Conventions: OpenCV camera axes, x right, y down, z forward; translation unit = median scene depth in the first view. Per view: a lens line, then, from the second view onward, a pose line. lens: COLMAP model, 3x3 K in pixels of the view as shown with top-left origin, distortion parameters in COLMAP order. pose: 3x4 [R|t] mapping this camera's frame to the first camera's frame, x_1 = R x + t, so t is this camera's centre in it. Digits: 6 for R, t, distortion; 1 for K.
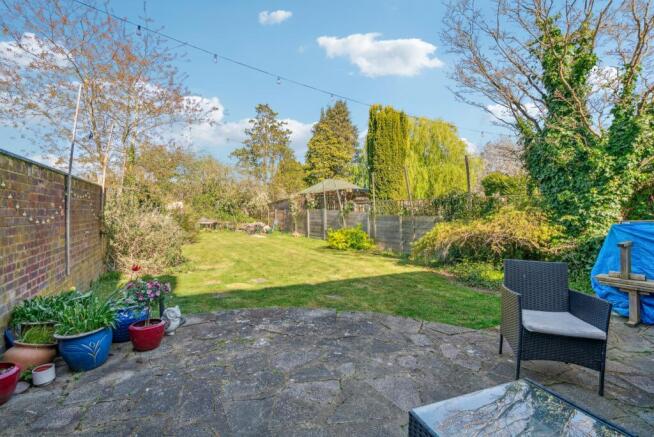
lens RADIAL K [[304.7, 0, 327.5], [0, 304.7, 220.6], [0, 0, 1]] dist [0.000071, 0.001493]
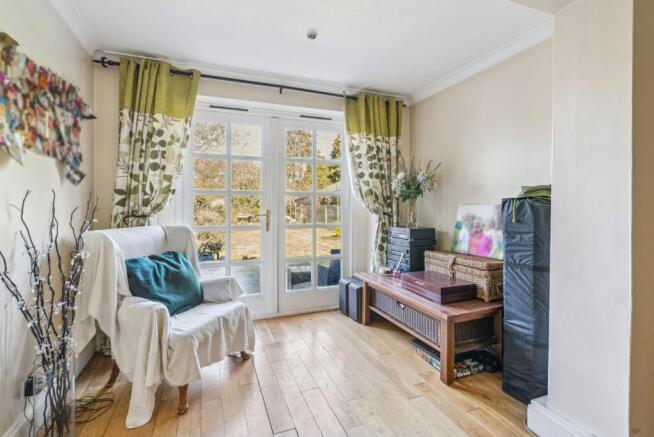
lens RADIAL K [[304.7, 0, 325.9], [0, 304.7, 204.1], [0, 0, 1]] dist [0.000071, 0.001493]
pose [[0.993311, -0.007045, -0.115256, 0.051965], [0.003325, 0.999468, -0.032437, -0.002528], [0.115423, 0.031837, 0.992806, -0.119271]]
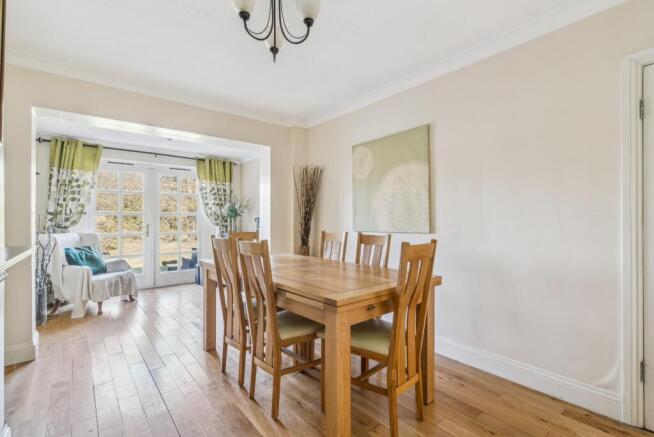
lens RADIAL K [[304.7, 0, 325.5], [0, 304.7, 220.6], [0, 0, 1]] dist [0.000071, 0.001493]
pose [[0.981032, -0.006952, 0.193720, 0.542233], [0.012428, 0.999556, -0.027067, 0.035546], [-0.193446, 0.028962, 0.980683, -1.393014]]
